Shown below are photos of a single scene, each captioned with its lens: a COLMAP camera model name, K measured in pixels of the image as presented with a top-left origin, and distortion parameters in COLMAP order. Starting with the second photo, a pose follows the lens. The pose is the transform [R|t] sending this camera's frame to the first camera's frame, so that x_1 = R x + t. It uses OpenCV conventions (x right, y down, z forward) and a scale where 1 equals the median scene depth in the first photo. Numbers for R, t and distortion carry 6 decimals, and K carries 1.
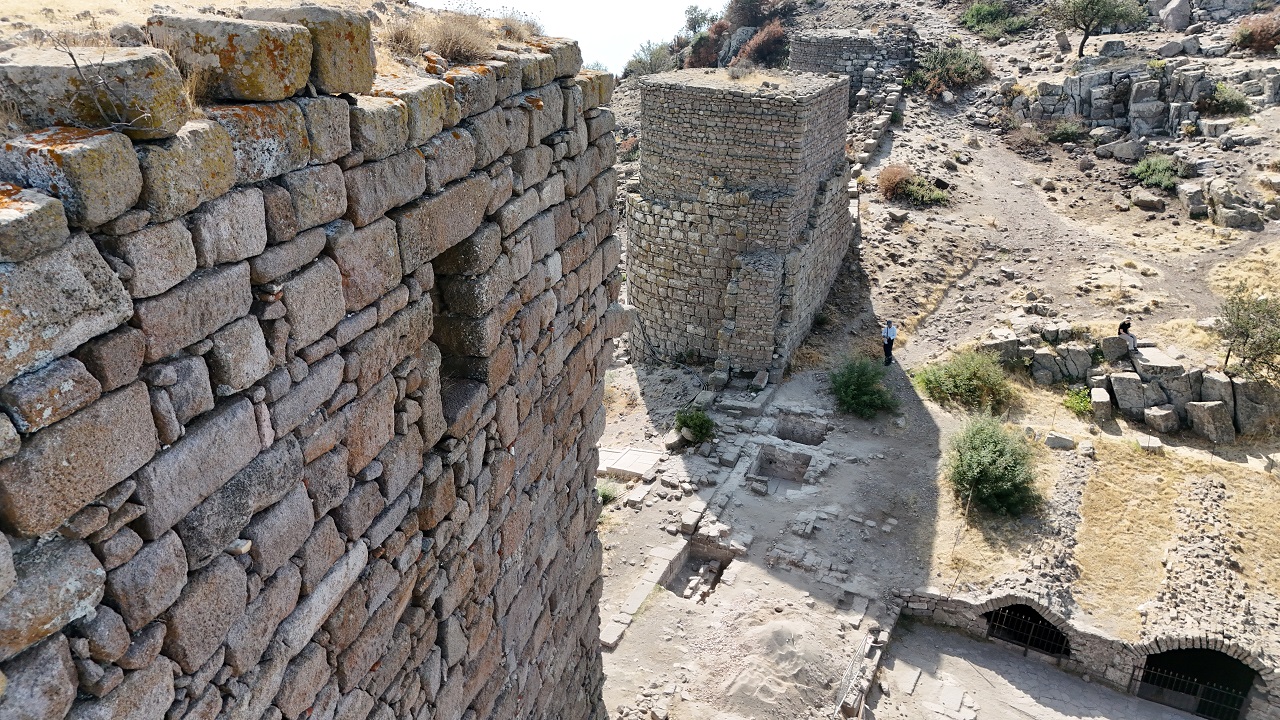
lens RADIAL K [[943.2, 0, 640.0], [0, 943.2, 360.0], [0, 0, 1]] dist [0.070802, -0.069691]
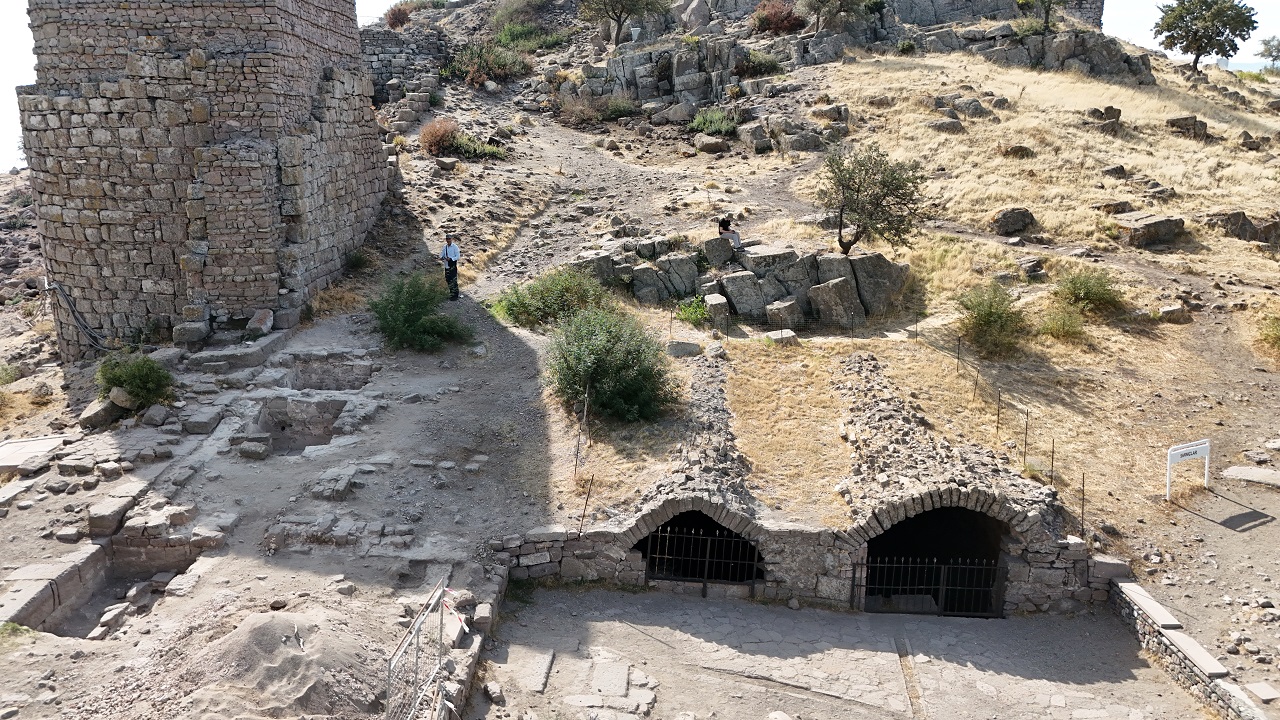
lens RADIAL K [[943.2, 0, 640.0], [0, 943.2, 360.0], [0, 0, 1]] dist [0.070802, -0.069691]
pose [[0.904189, -0.111094, 0.412431, 0.089555], [0.171734, 0.978654, -0.112886, 0.161300], [-0.391087, 0.172899, 0.903967, 0.309325]]
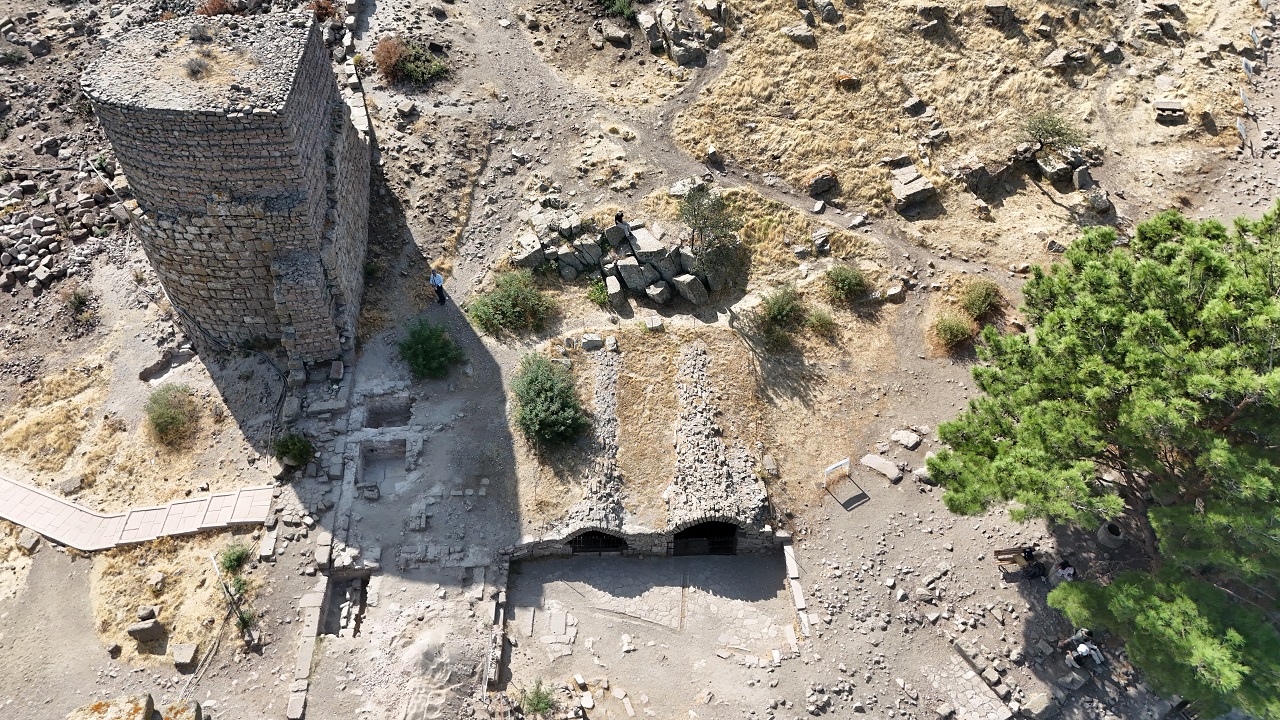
lens RADIAL K [[943.2, 0, 640.0], [0, 943.2, 360.0], [0, 0, 1]] dist [0.070802, -0.069691]
pose [[0.875493, -0.352512, 0.330527, 0.074781], [0.199059, 0.886350, 0.418042, -0.368594], [-0.440327, -0.300198, 0.846164, -0.070852]]
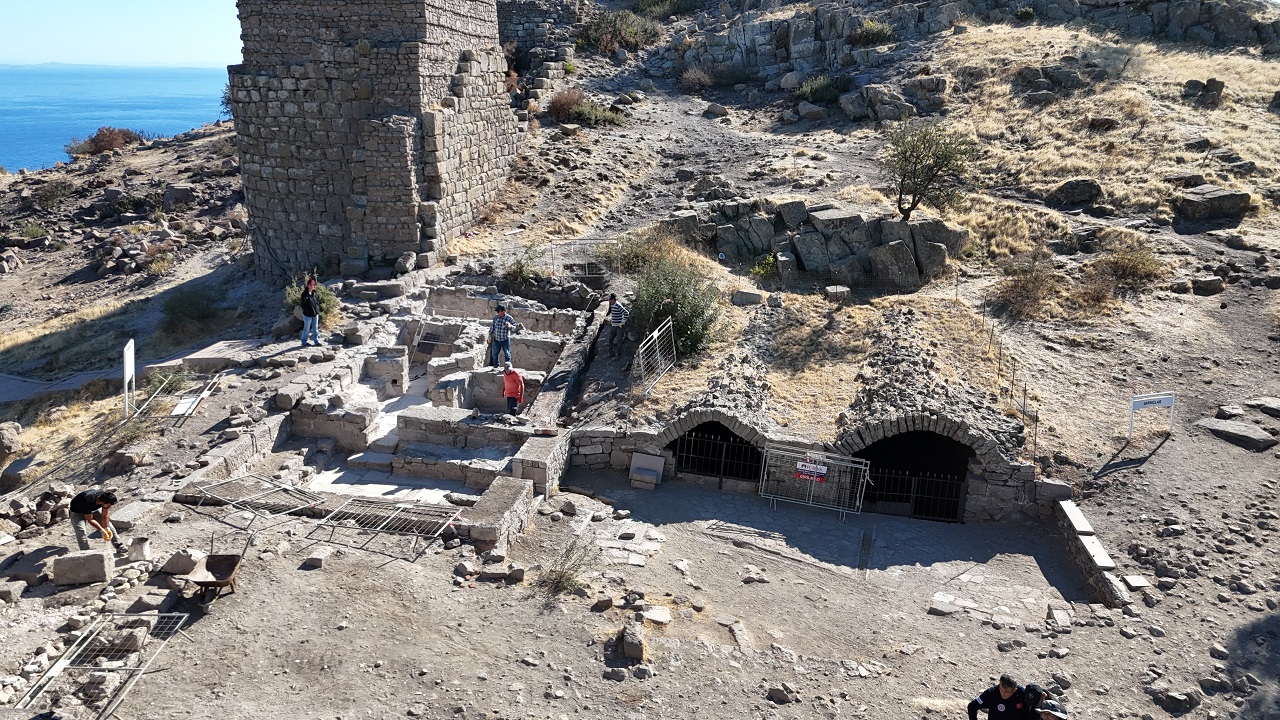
lens RADIAL K [[937.7, 0, 640.0], [0, 937.7, 360.0], [0, 0, 1]] dist [0.054463, -0.002011]
pose [[0.960748, -0.082452, 0.264887, 0.099363], [0.108638, 0.990376, -0.085752, 0.192763], [-0.255267, 0.111163, 0.960459, 0.176579]]
